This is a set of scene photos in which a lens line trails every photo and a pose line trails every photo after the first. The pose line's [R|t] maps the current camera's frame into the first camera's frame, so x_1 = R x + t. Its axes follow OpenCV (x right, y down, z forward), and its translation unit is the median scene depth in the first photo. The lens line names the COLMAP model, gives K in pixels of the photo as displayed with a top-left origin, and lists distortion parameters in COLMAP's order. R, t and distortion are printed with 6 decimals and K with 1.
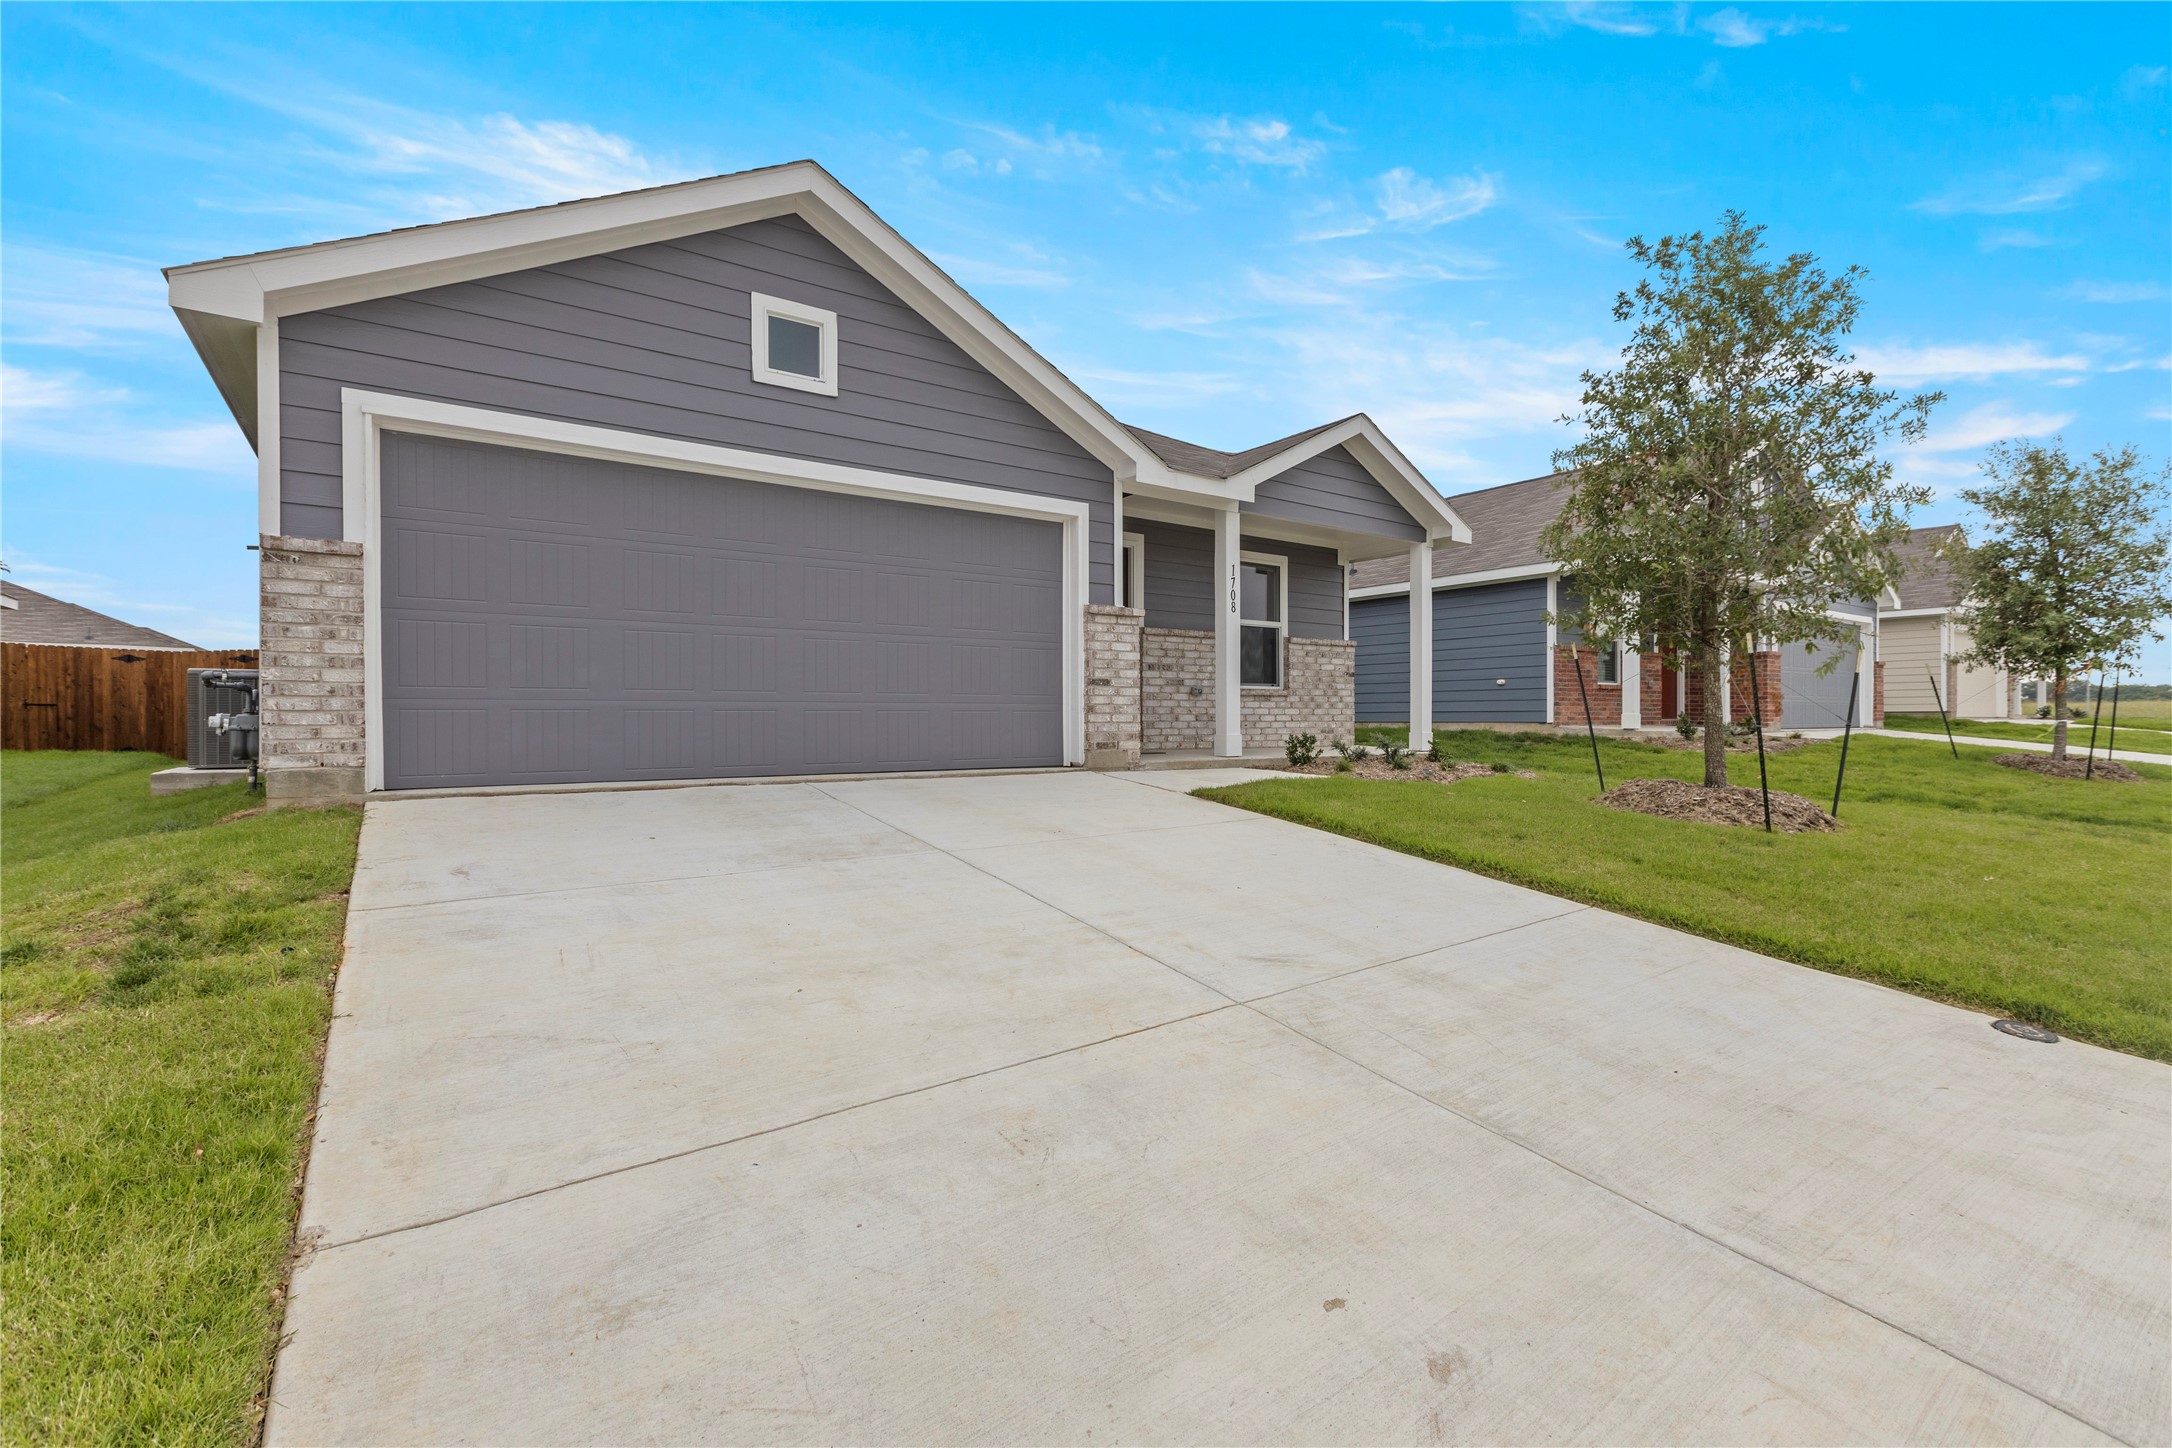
lens RADIAL K [[945.3, 0, 1081.3], [0, 945.3, 721.6], [0, 0, 1]] dist [0.002491, -0.002222]
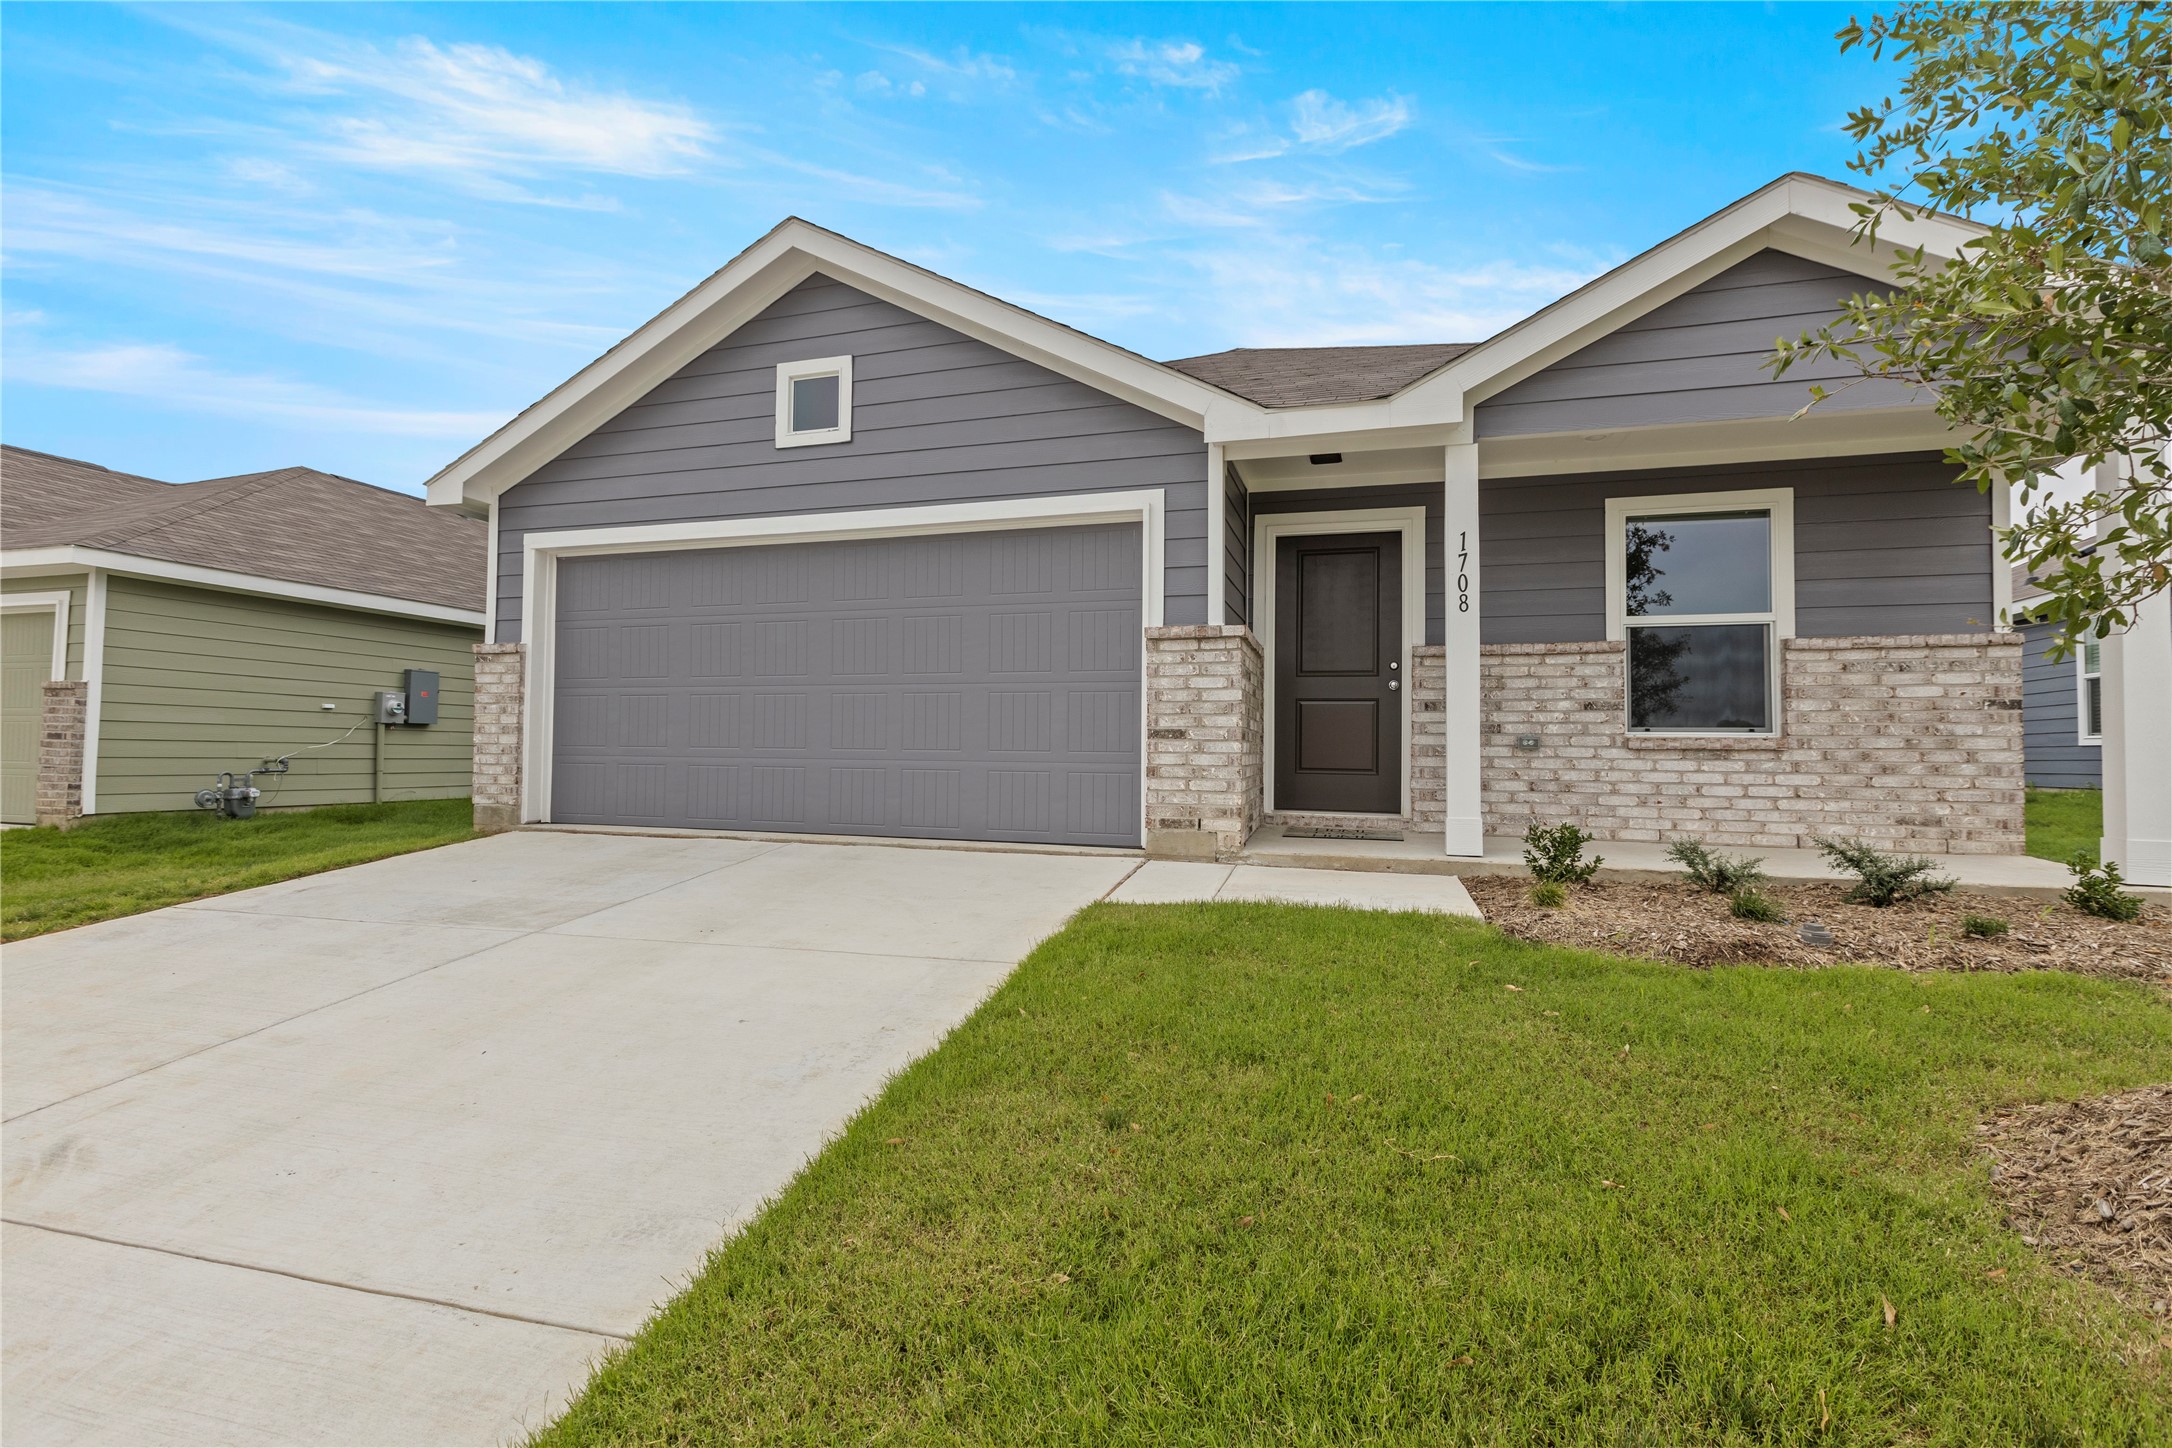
lens RADIAL K [[945.3, 0, 1081.9], [0, 945.3, 729.2], [0, 0, 1]] dist [0.002491, -0.002222]
pose [[0.622897, -0.012505, -0.782204, 0.534237], [-0.016689, 0.999432, -0.029268, -0.023272], [0.782126, 0.031285, 0.622334, 0.503304]]
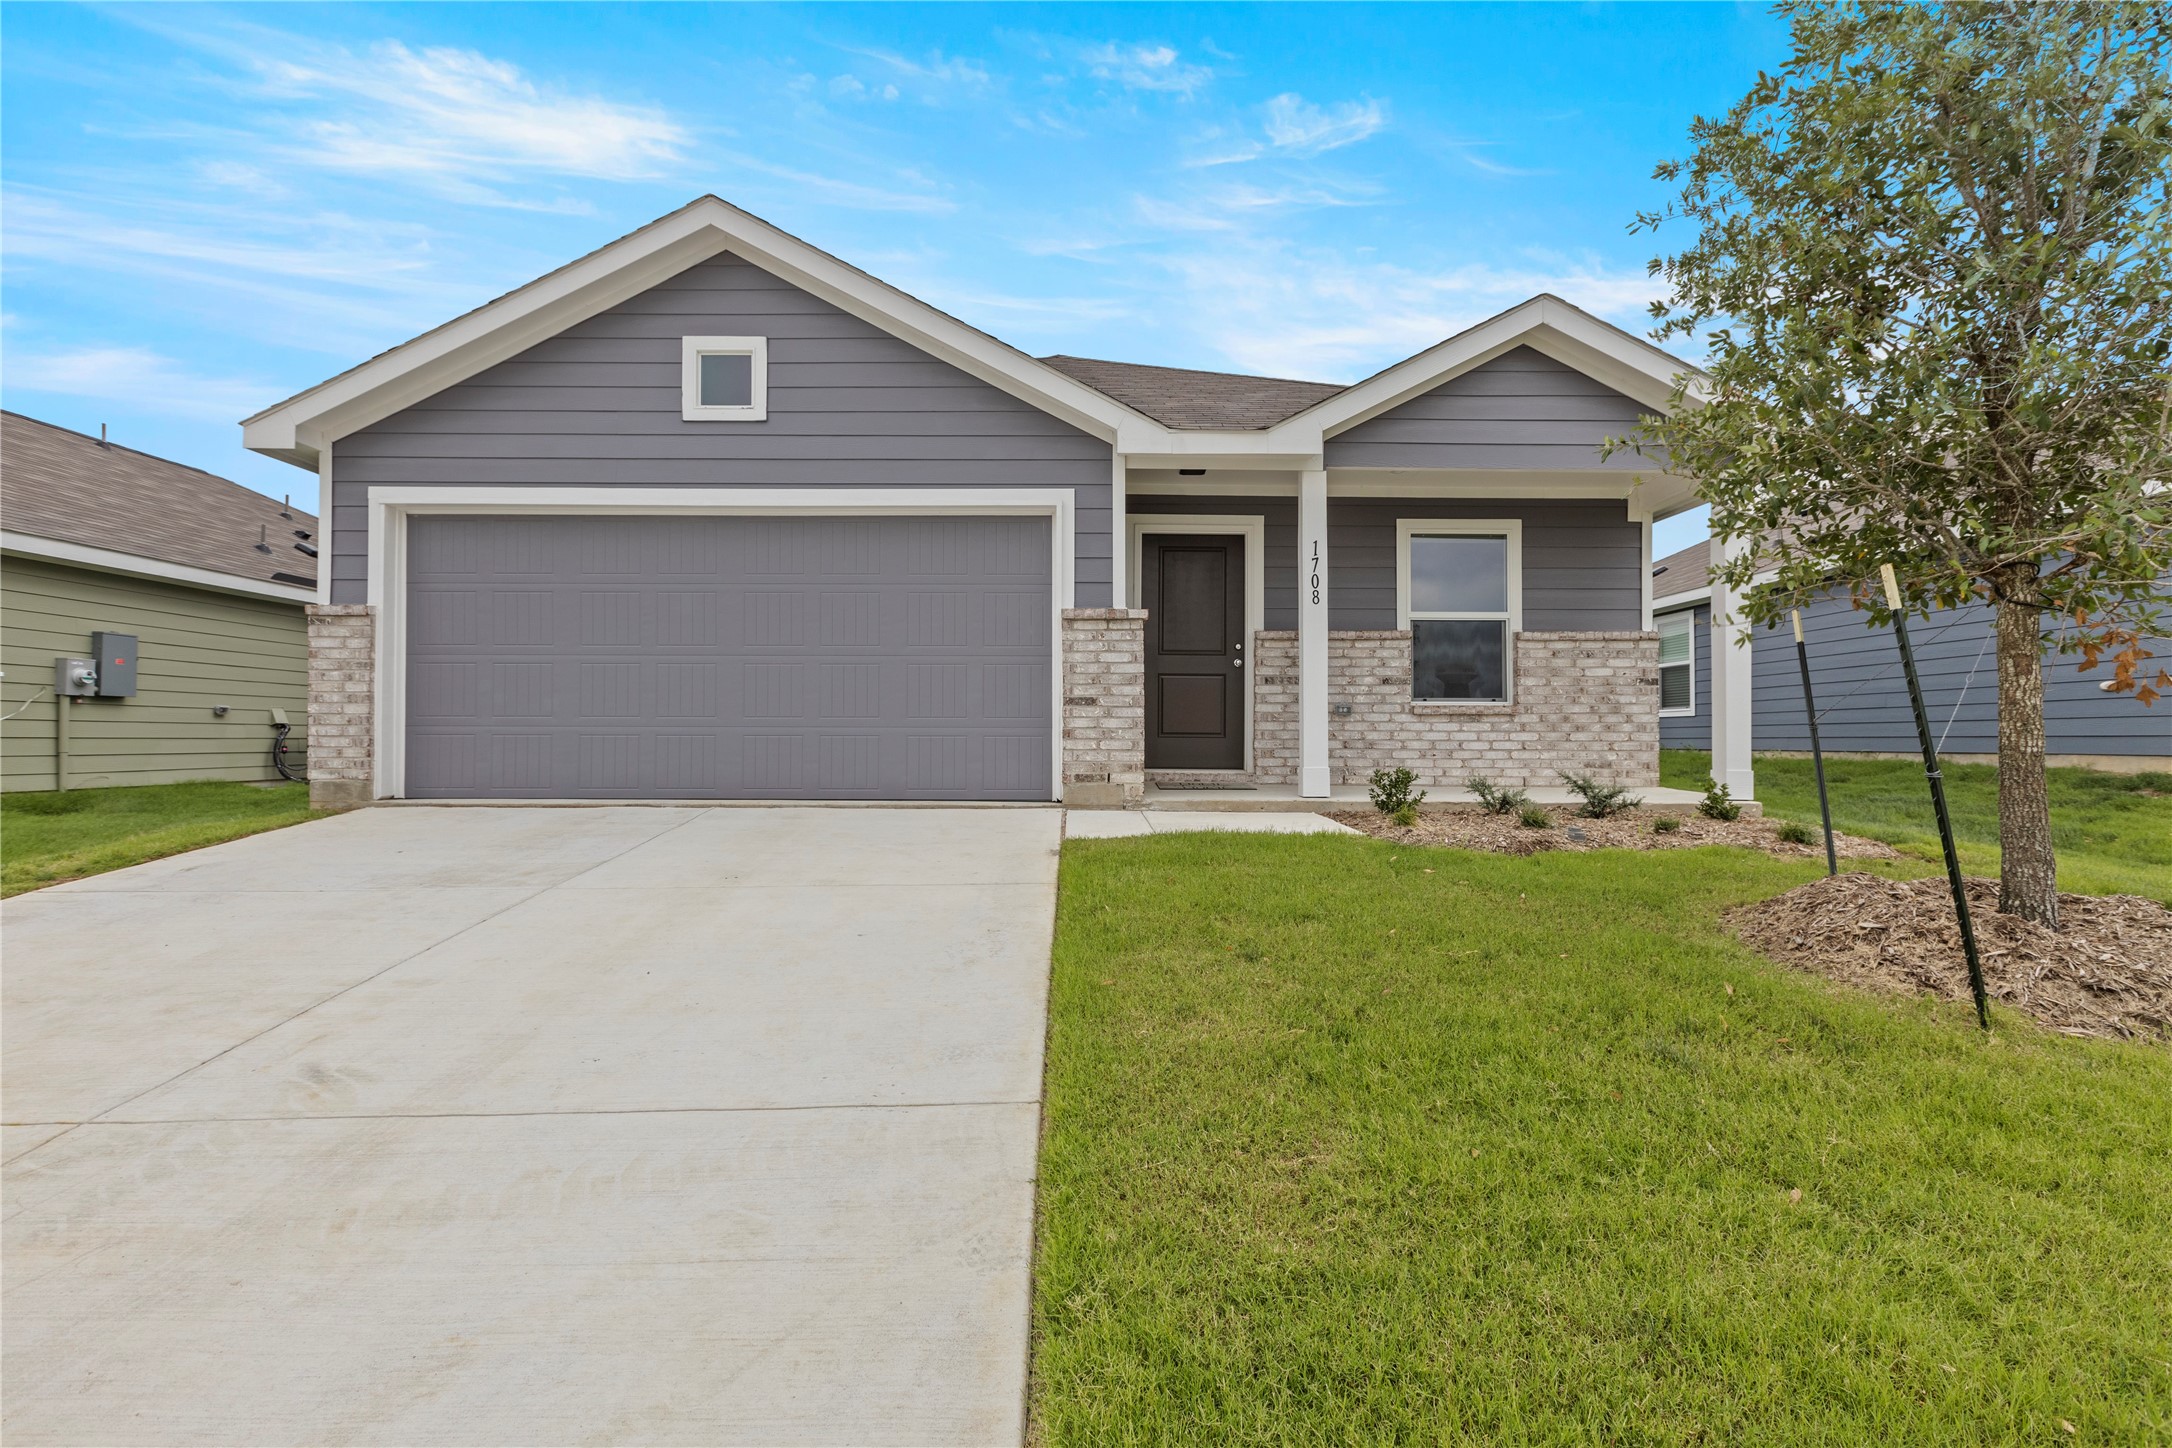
lens RADIAL K [[945.3, 0, 1080.9], [0, 945.3, 723.9], [0, 0, 1]] dist [0.002491, -0.002222]
pose [[0.822579, -0.006216, -0.568617, 0.487640], [-0.006432, 0.999775, -0.020234, -0.005110], [0.568615, 0.020302, 0.822353, 0.317905]]
